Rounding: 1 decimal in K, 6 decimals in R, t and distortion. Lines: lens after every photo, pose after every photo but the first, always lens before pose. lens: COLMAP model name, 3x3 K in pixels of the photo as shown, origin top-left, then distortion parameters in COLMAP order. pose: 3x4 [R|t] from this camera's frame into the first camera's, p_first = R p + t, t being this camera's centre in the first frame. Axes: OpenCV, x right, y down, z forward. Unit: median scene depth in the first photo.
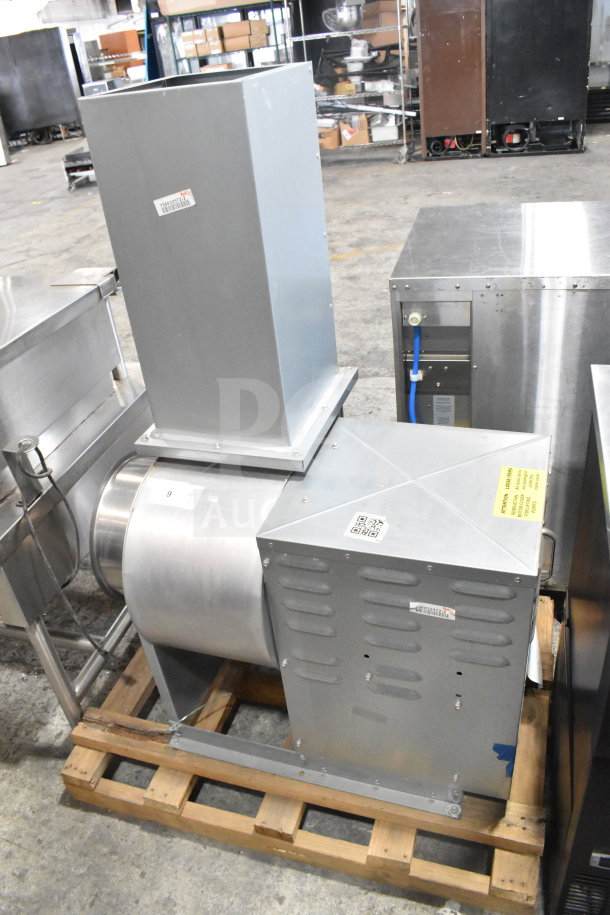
lens RADIAL K [[714.5, 0, 305.0], [0, 714.5, 457.5], [0, 0, 1]] dist [-0.104321, 0.013425]
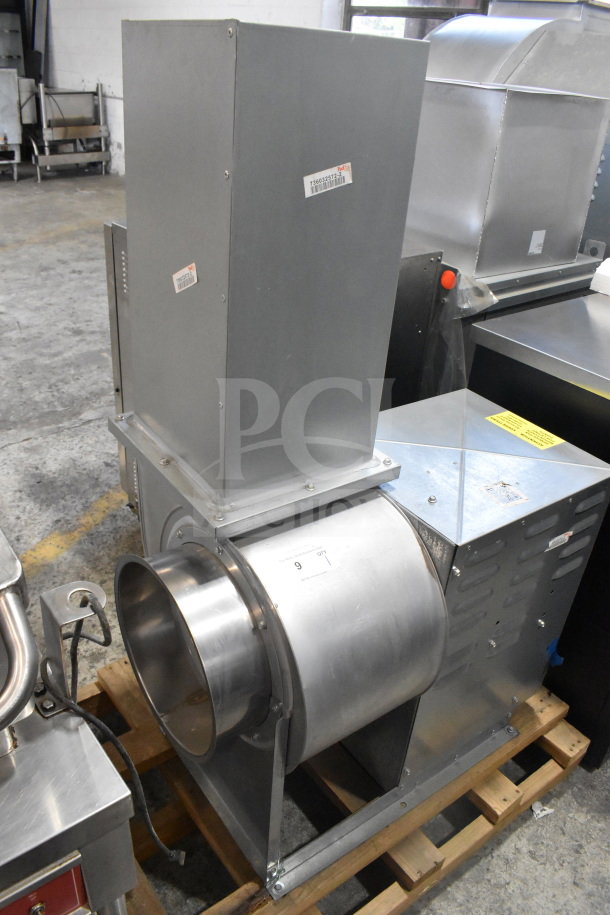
lens RADIAL K [[714.5, 0, 305.0], [0, 714.5, 457.5], [0, 0, 1]] dist [-0.104321, 0.013425]
pose [[0.554494, -0.284753, 0.781954, -0.726353], [0.326112, 0.938835, 0.110632, -0.136358], [-0.765629, 0.193660, 0.613440, 0.486564]]
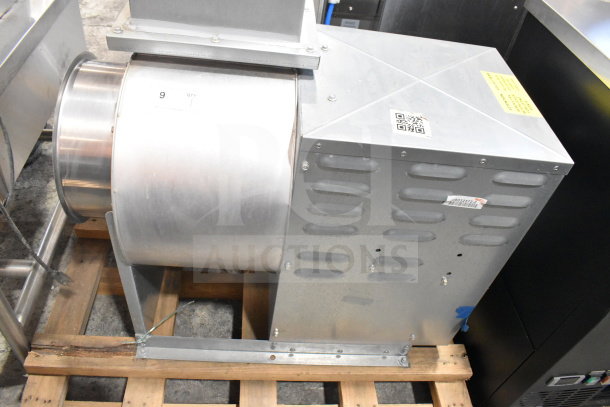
lens RADIAL K [[476.3, 0, 304.3], [0, 476.3, 194.7], [0, 0, 1]] dist [-0.104321, 0.013425]
pose [[0.904319, -0.083509, 0.418609, -0.272123], [-0.001344, 0.980115, 0.198426, 0.053888], [-0.426855, -0.180003, 0.886224, 0.393037]]
